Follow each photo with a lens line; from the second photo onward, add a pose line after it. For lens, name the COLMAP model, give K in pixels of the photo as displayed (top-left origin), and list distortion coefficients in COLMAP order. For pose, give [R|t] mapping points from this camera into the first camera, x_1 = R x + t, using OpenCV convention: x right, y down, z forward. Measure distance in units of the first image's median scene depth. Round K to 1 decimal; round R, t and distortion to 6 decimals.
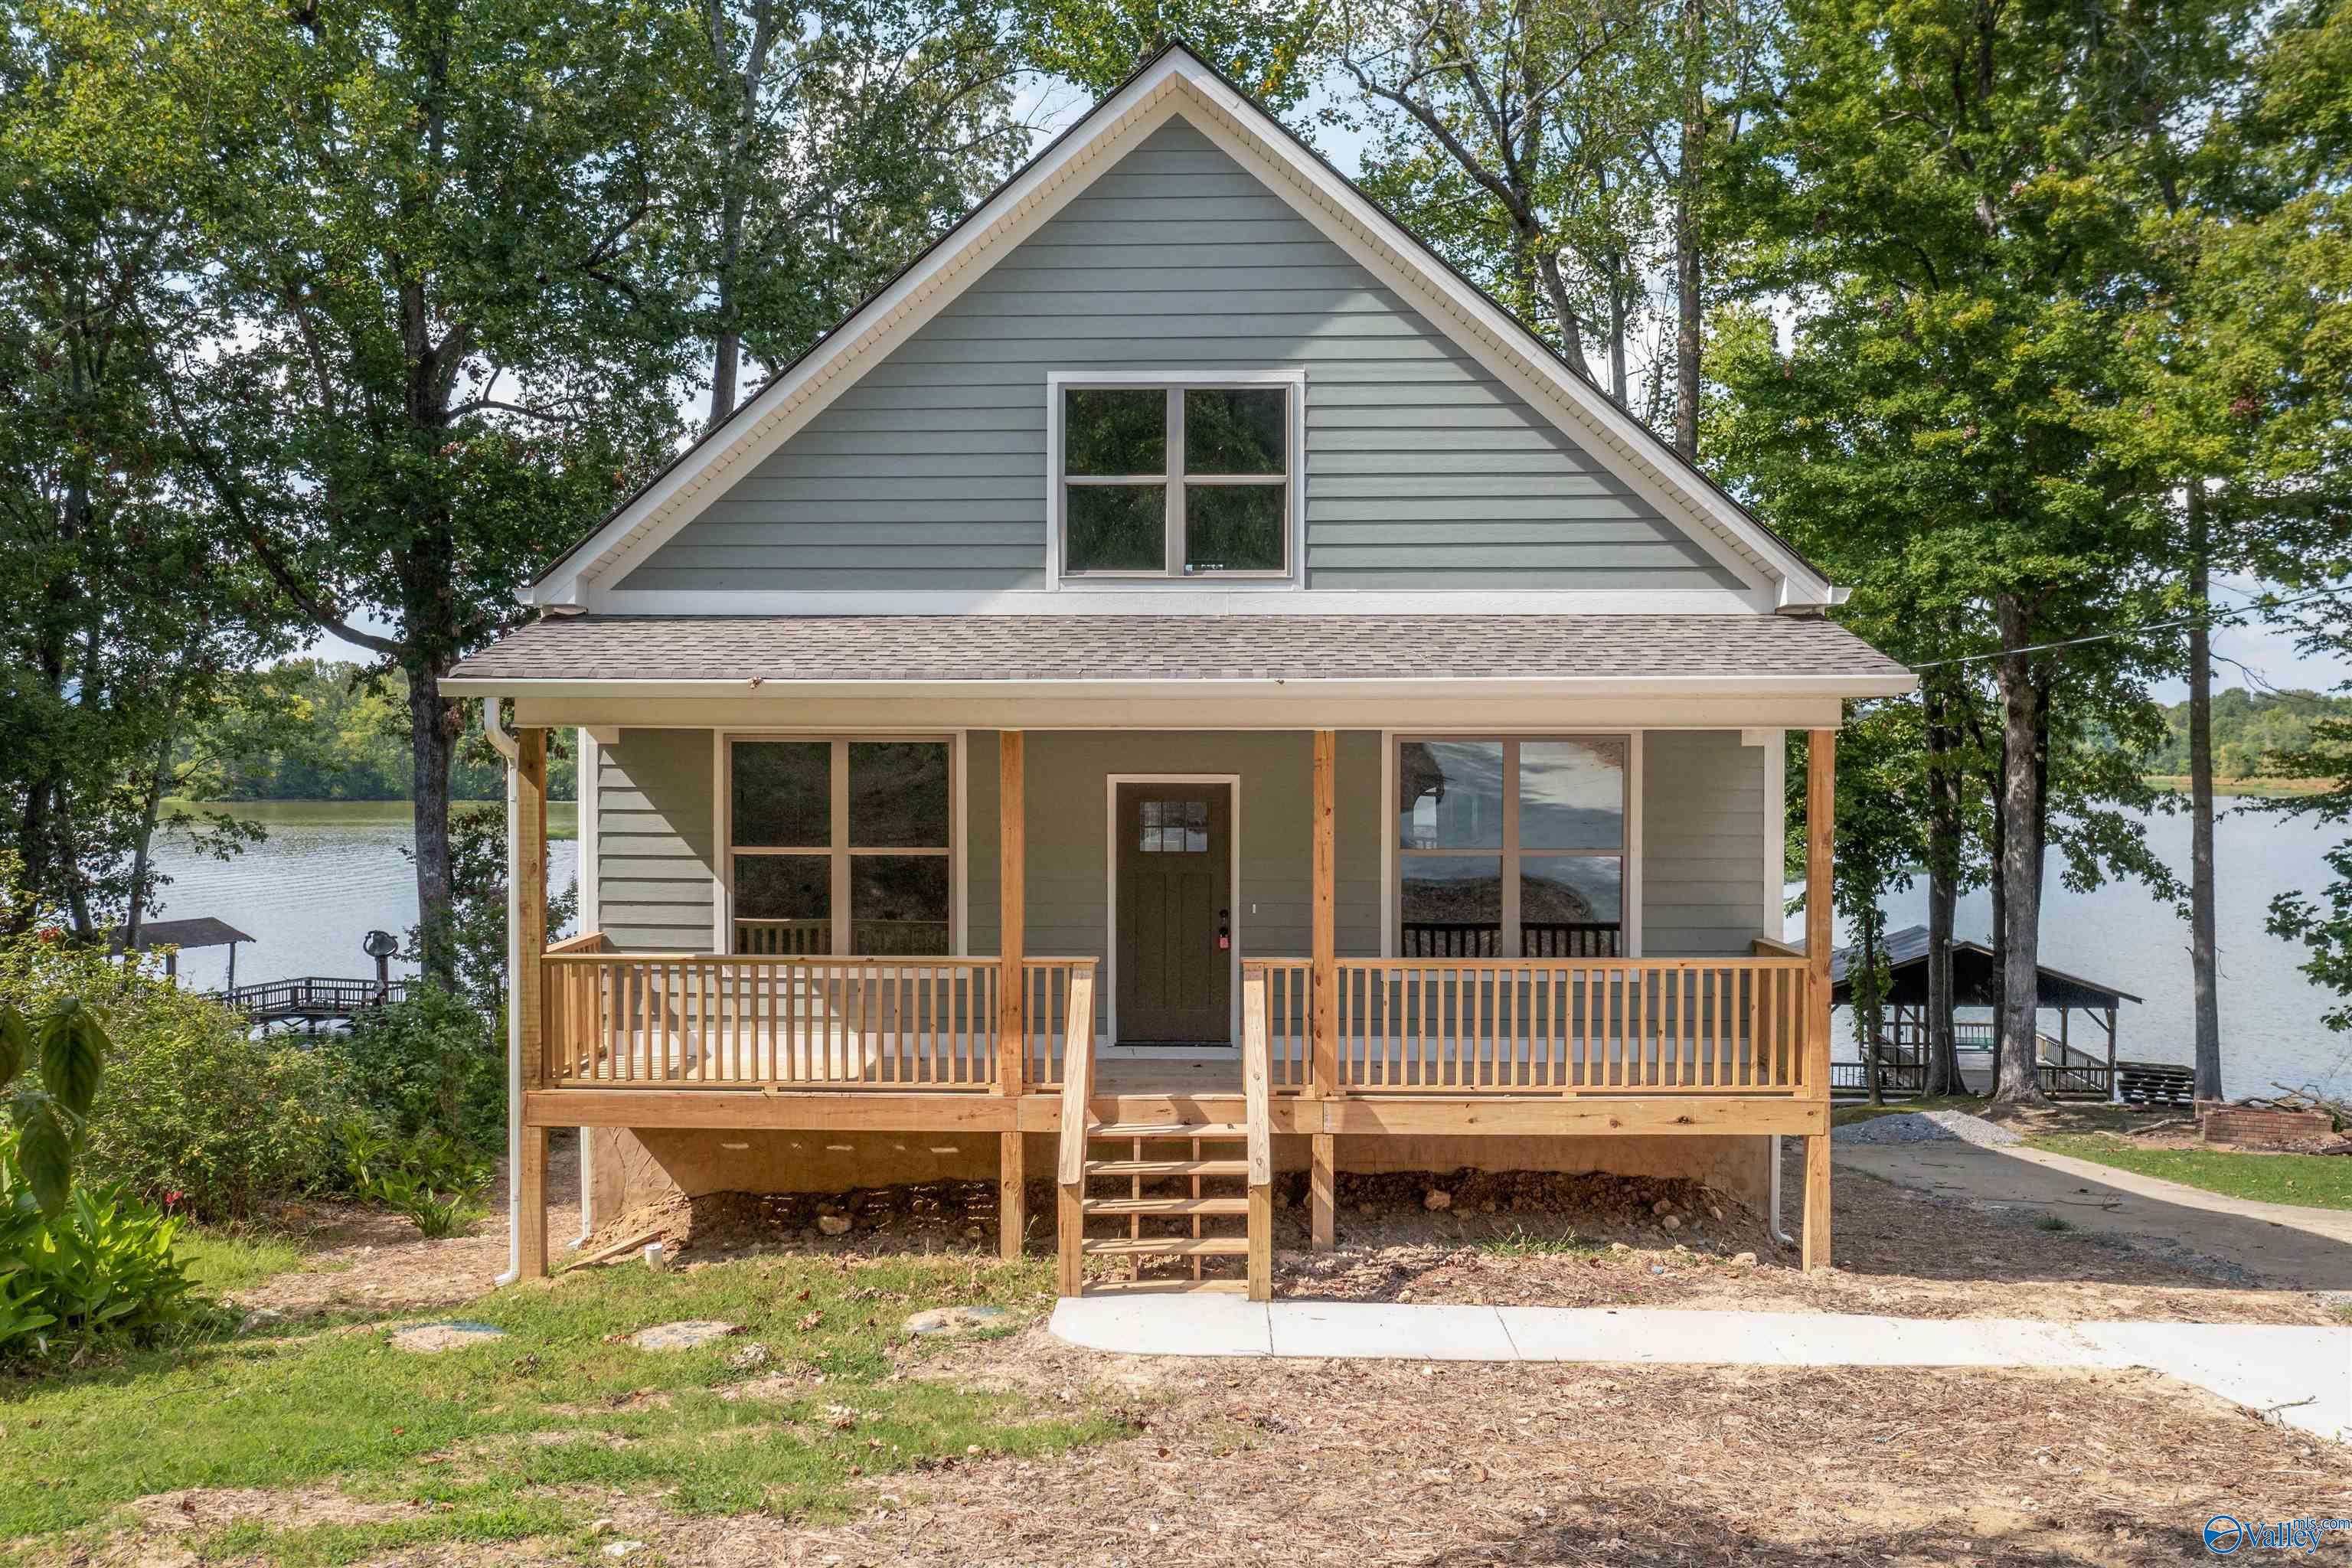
lens RADIAL K [[1960.4, 0, 1182.0], [0, 1960.4, 809.3], [0, 0, 1]] dist [-0.008258, 0.006473]
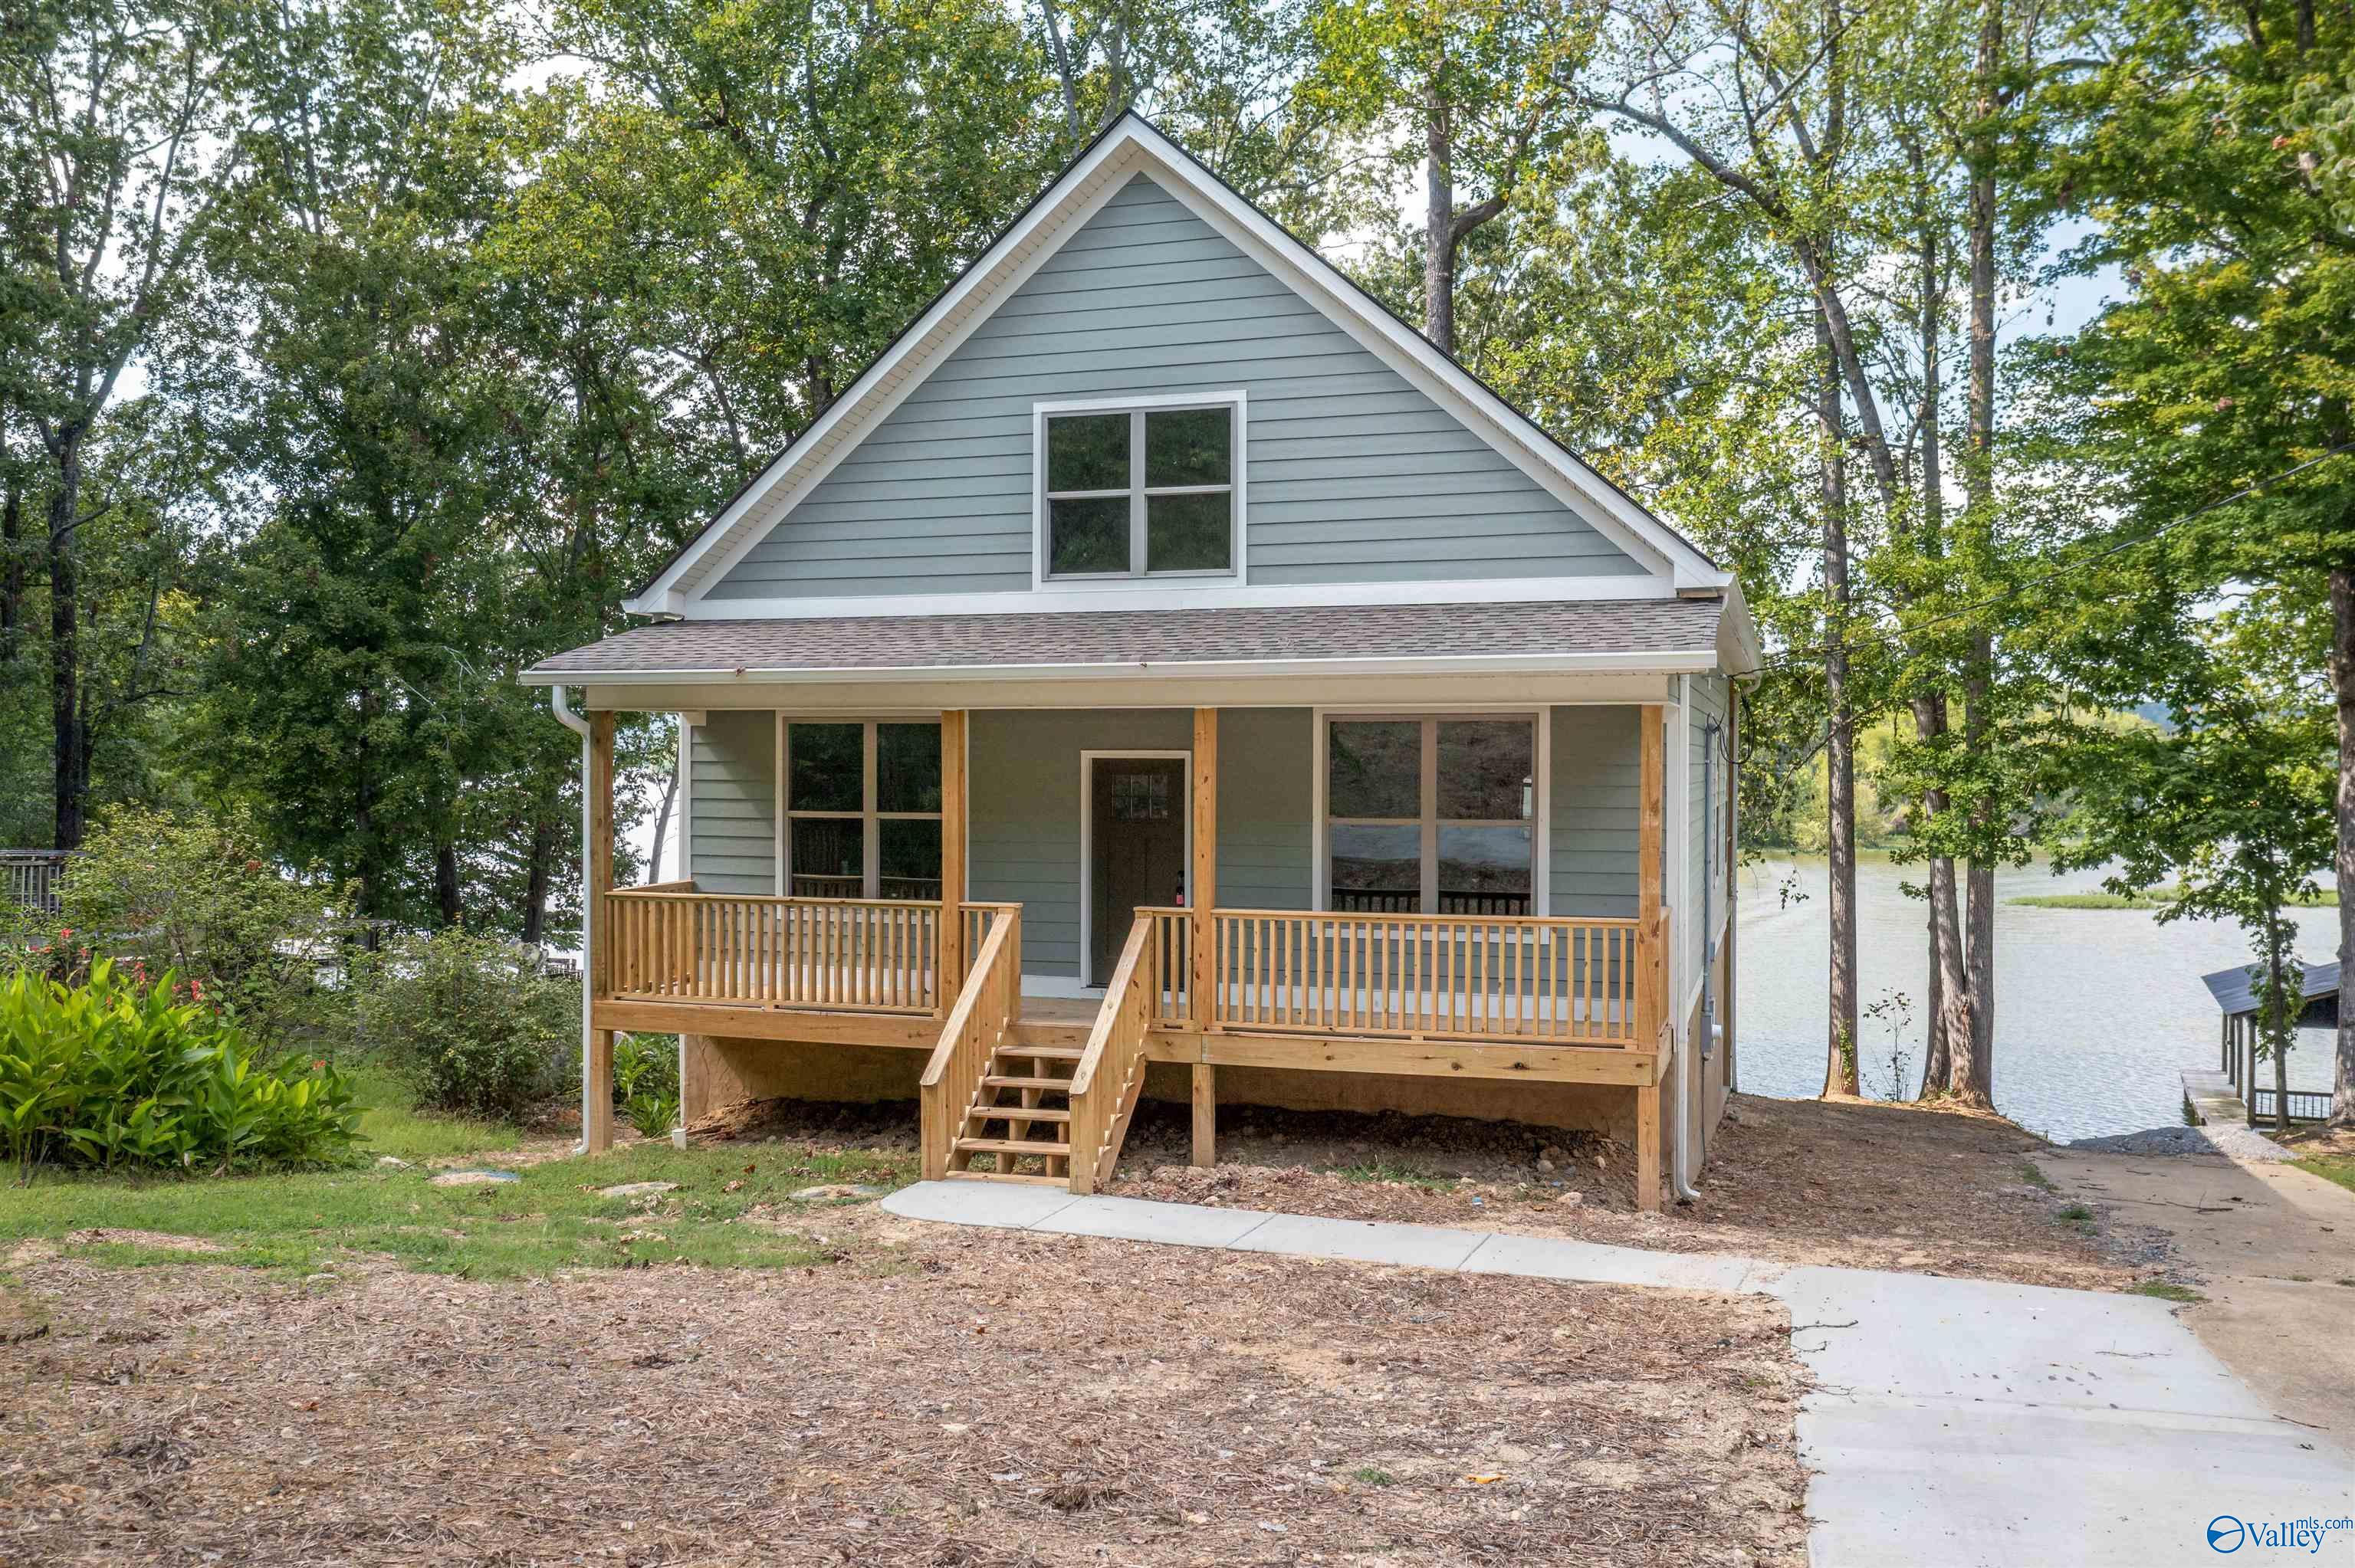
lens RADIAL K [[1962.6, 0, 1164.7], [0, 1962.6, 788.5], [0, 0, 1]] dist [-0.008258, 0.006473]
pose [[0.955332, 0.006136, -0.295472, 0.367875], [-0.010919, 0.999835, -0.014539, 0.022085], [0.295334, 0.017116, 0.955241, -0.087838]]
